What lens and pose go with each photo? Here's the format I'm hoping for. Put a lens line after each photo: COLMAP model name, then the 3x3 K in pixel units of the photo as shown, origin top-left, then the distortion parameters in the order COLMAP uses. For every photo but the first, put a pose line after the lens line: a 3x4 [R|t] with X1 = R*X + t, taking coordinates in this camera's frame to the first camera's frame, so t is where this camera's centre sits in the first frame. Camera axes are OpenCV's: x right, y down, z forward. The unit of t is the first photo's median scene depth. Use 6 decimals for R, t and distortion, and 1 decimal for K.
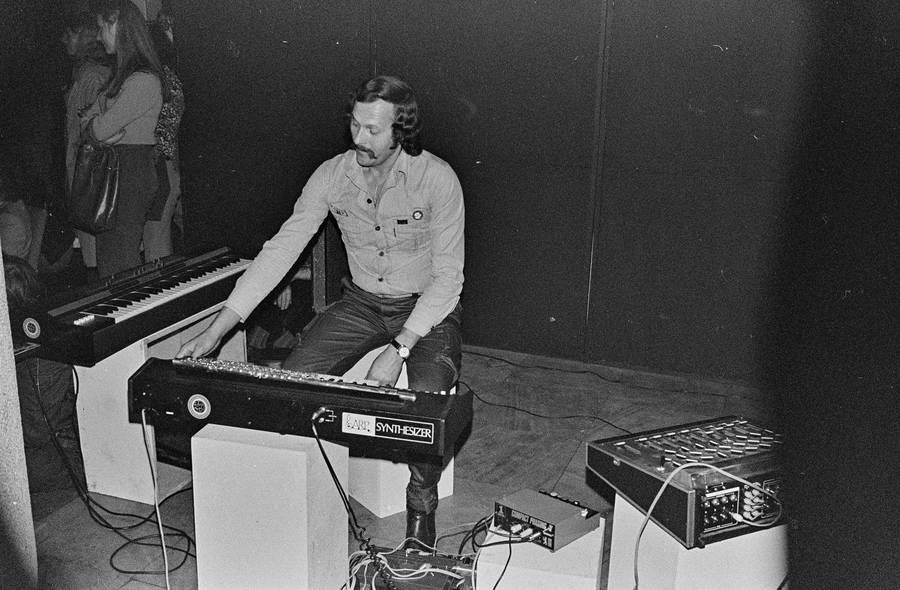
lens RADIAL K [[902.2, 0, 450.0], [0, 902.2, 295.0], [0, 0, 1]] dist [0.063240, 0.011493]
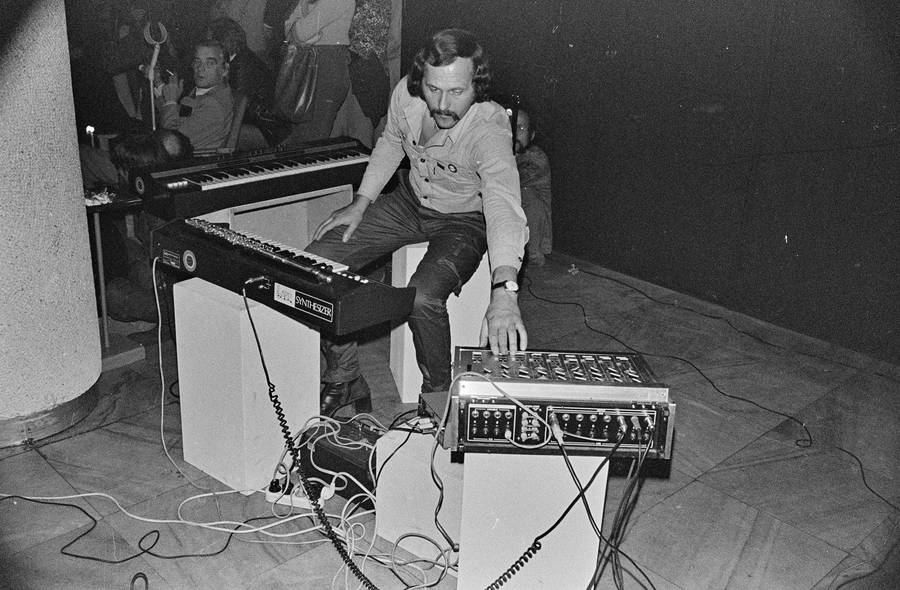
lens RADIAL K [[902.2, 0, 450.0], [0, 902.2, 295.0], [0, 0, 1]] dist [0.063240, 0.011493]
pose [[0.894397, 0.159373, -0.417917, 0.525424], [-0.126762, 0.986374, 0.104866, 0.000503], [0.428935, -0.040816, 0.902413, 0.079751]]
